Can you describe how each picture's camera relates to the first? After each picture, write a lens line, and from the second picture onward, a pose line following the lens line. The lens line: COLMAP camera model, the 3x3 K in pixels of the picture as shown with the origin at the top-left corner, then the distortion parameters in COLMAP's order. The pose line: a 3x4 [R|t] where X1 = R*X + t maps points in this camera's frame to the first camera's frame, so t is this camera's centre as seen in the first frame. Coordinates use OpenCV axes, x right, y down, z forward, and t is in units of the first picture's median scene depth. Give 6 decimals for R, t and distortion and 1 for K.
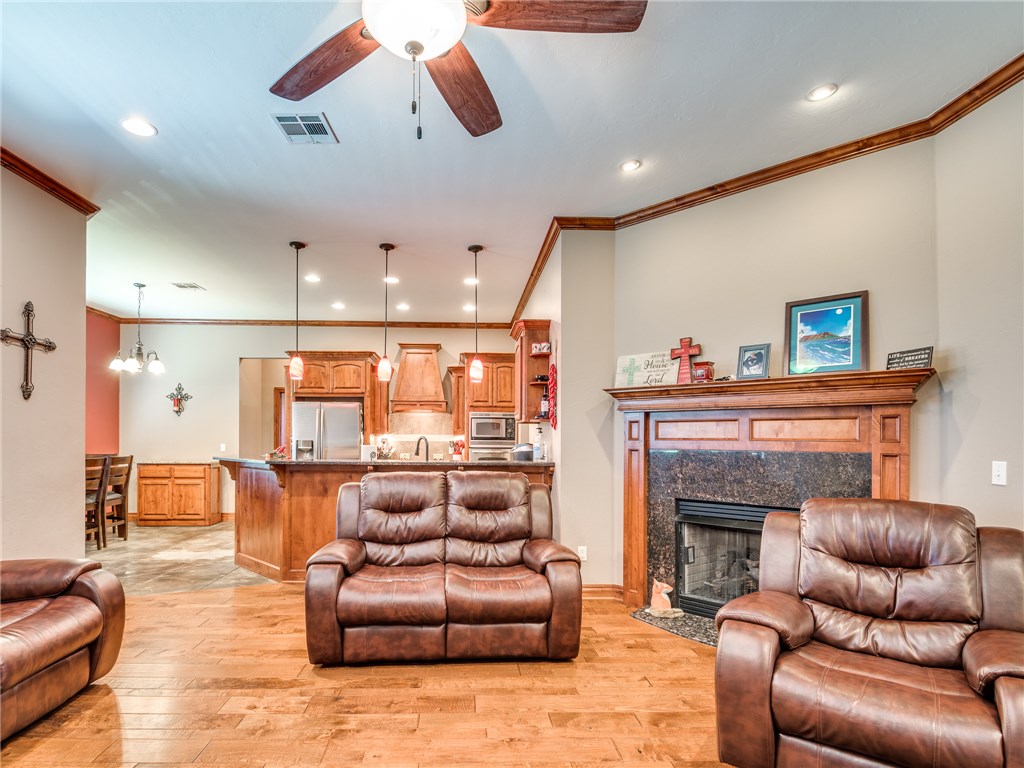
lens RADIAL K [[526.1, 0, 473.9], [0, 526.1, 439.1], [0, 0, 1]] dist [0.008337, -0.012273]
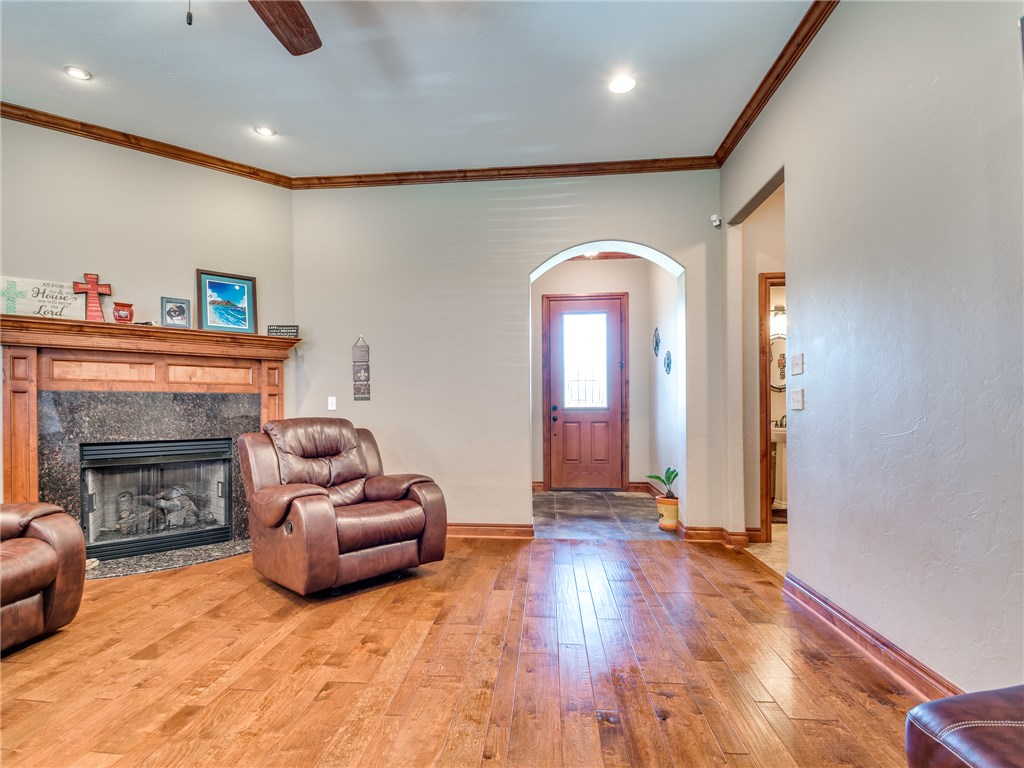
lens RADIAL K [[526.1, 0, 503.6], [0, 526.1, 414.5], [0, 0, 1]] dist [0.008337, -0.012273]
pose [[0.099399, -0.014122, 0.994947, -0.550190], [0.008913, 0.999872, 0.013302, 0.064923], [-0.995008, 0.007546, 0.099512, 0.191821]]
